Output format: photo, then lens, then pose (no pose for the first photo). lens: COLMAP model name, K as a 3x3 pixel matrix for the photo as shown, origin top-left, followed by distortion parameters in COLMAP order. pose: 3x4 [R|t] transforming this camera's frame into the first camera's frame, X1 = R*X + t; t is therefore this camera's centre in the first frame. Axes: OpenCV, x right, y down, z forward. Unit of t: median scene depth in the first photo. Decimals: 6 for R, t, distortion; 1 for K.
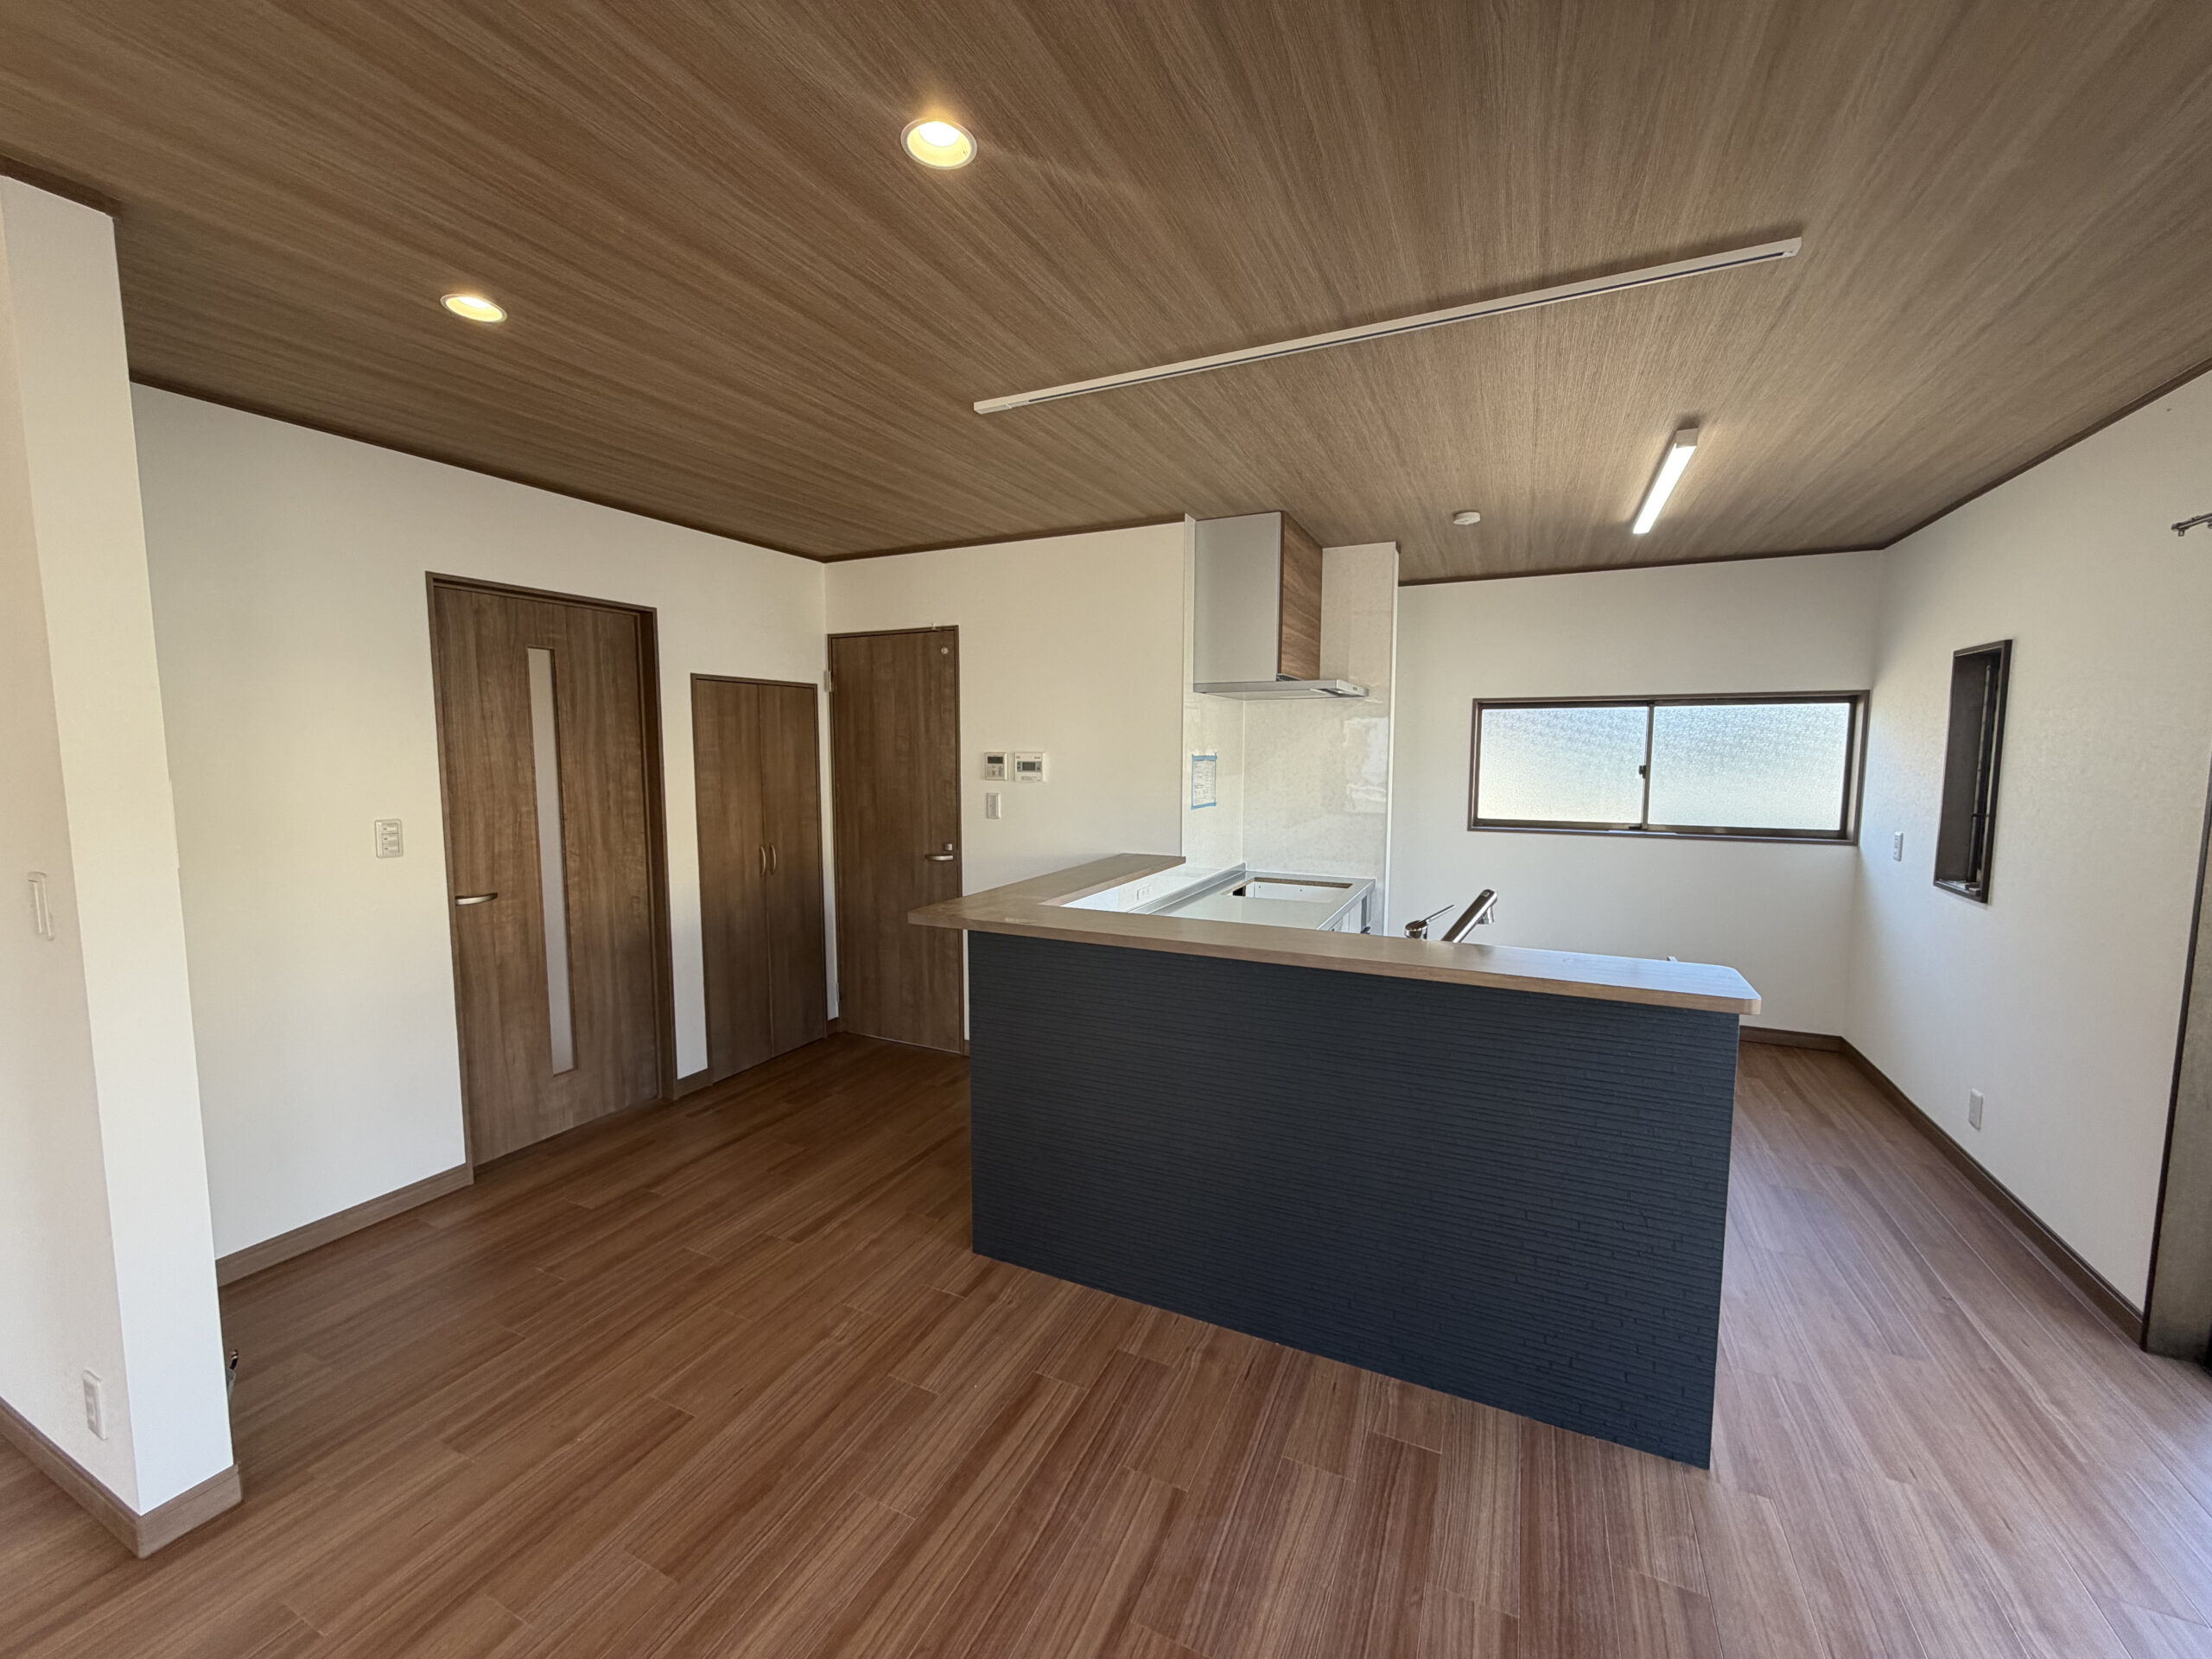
lens RADIAL K [[882.1, 0, 1117.8], [0, 882.1, 828.9], [0, 0, 1]] dist [0.000872, 0.000059]
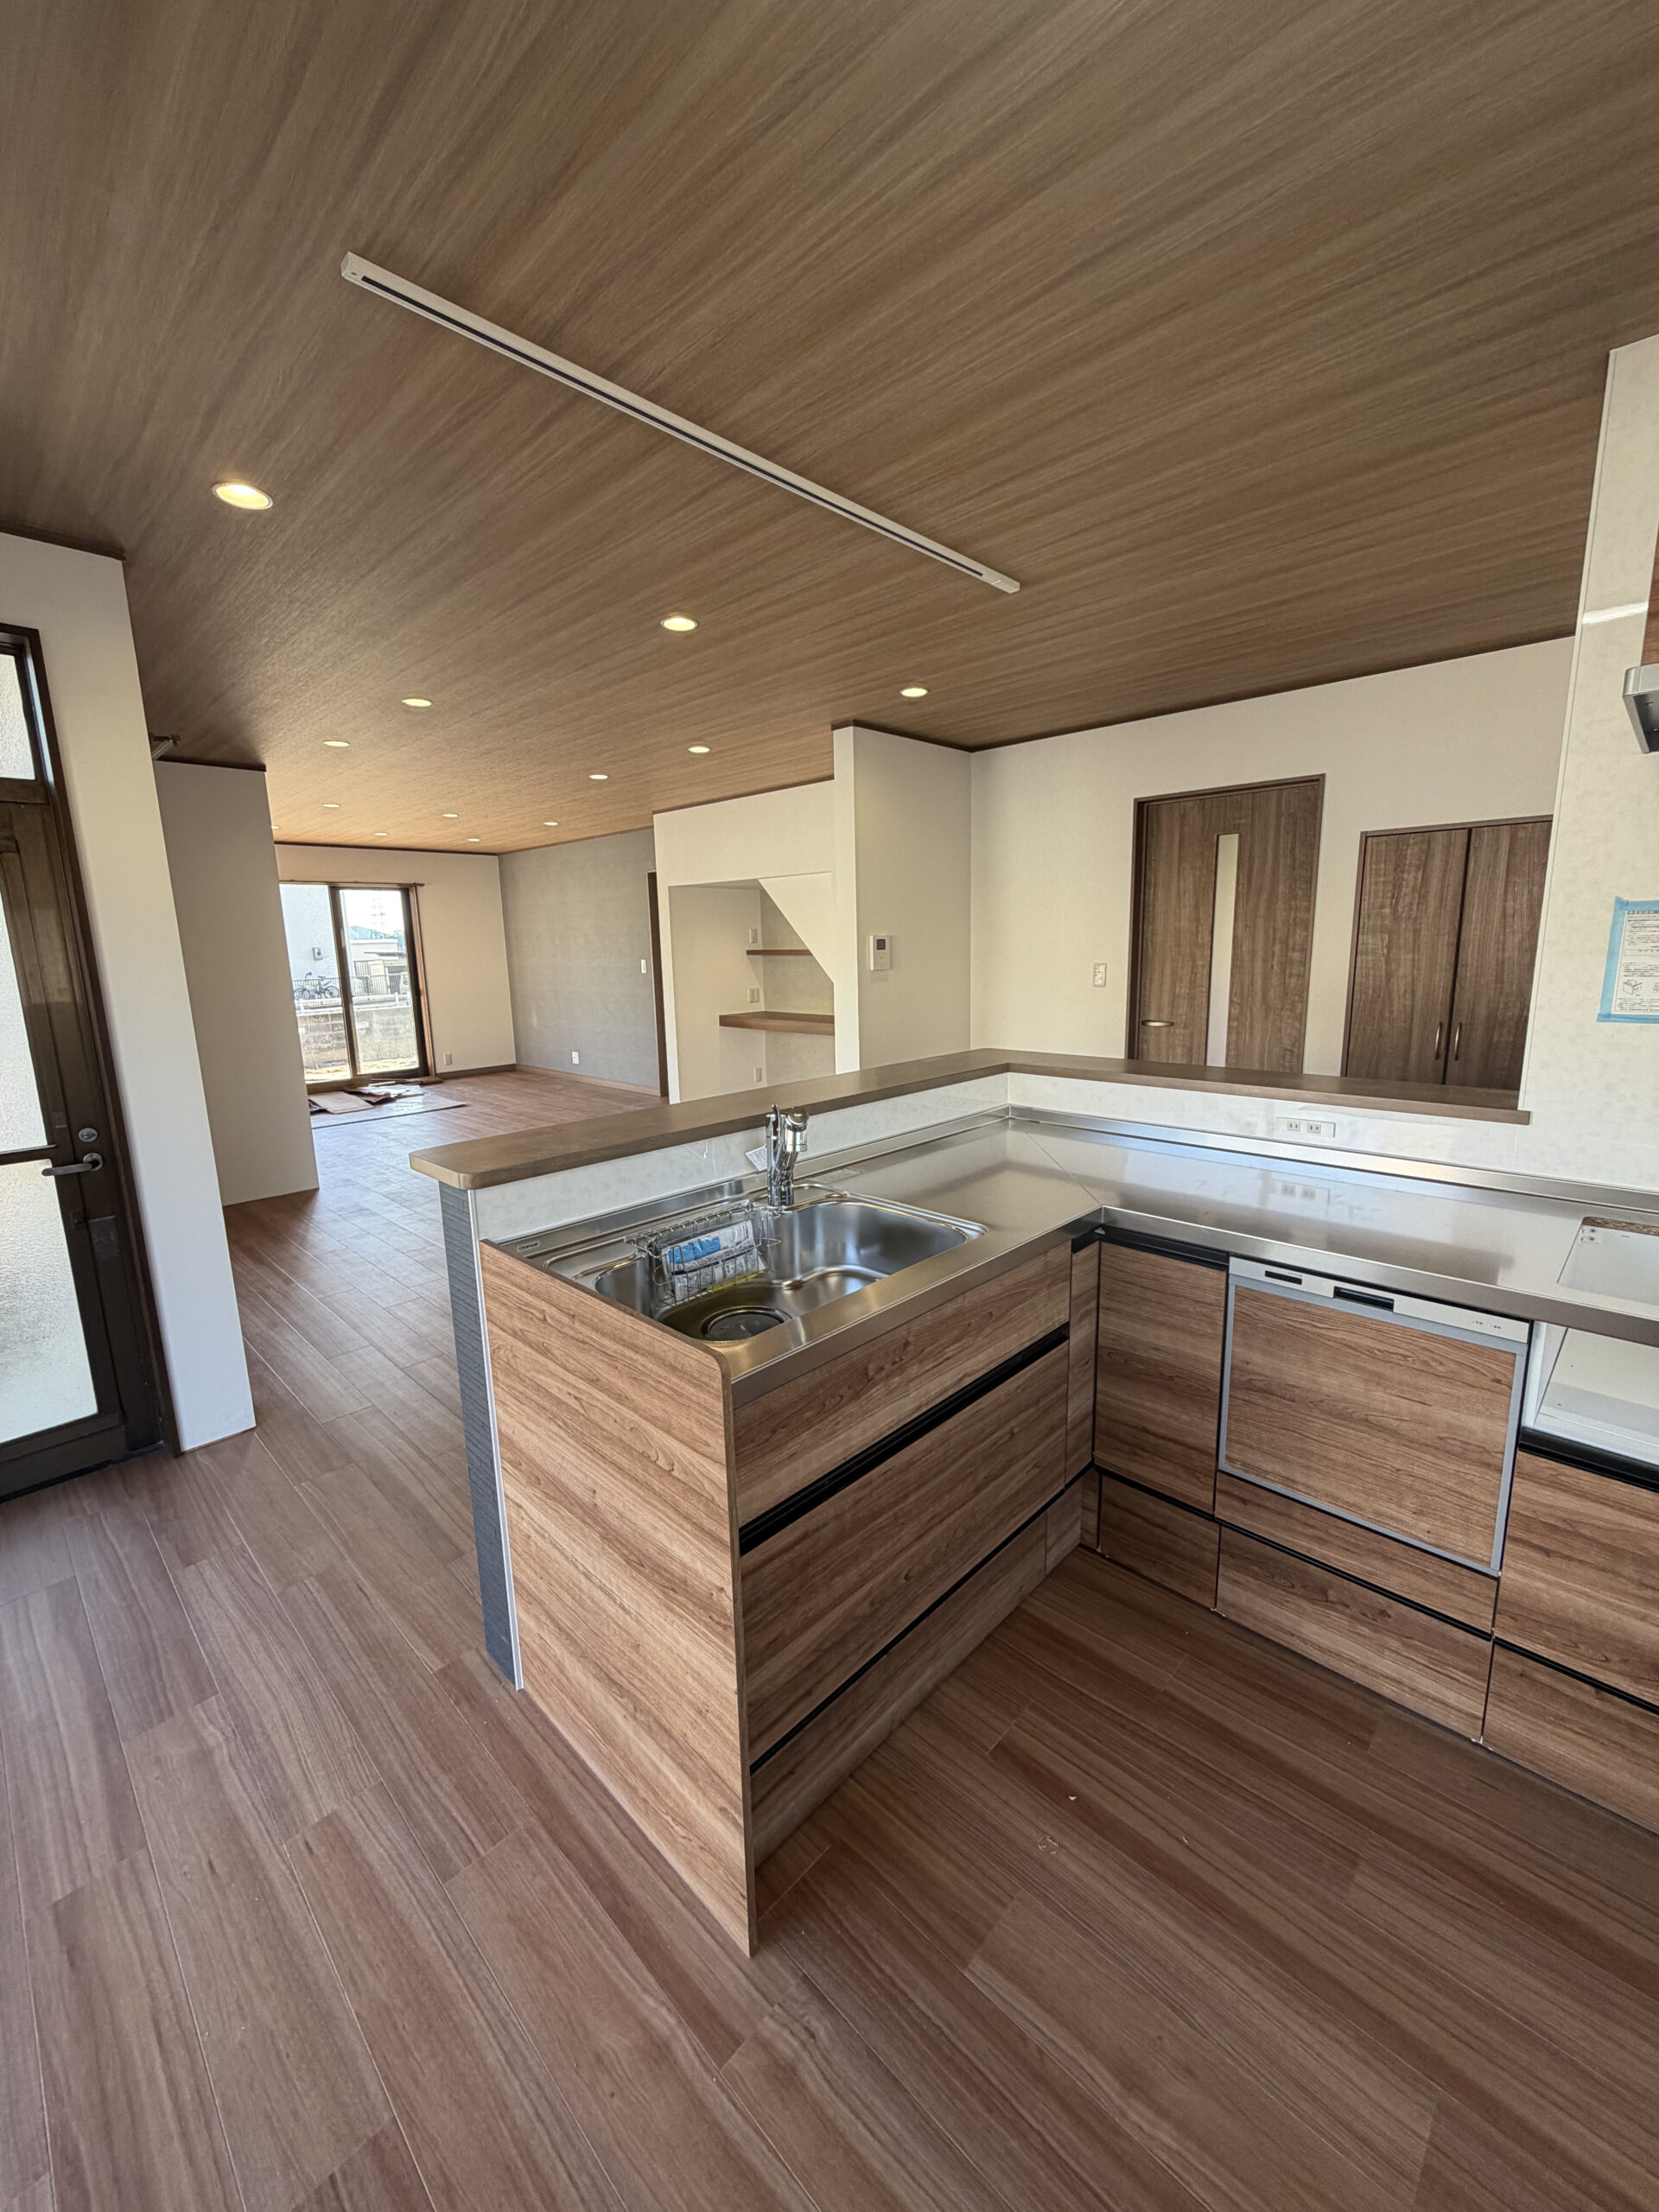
lens RADIAL K [[882.1, 0, 813.4], [0, 882.1, 1105.0], [0, 0, 1]] dist [0.000872, 0.000059]
pose [[-0.342759, 0.180610, -0.921898, 0.767482], [-0.067571, 0.974063, 0.215952, -0.060068], [0.936990, 0.136314, -0.321665, 0.898911]]
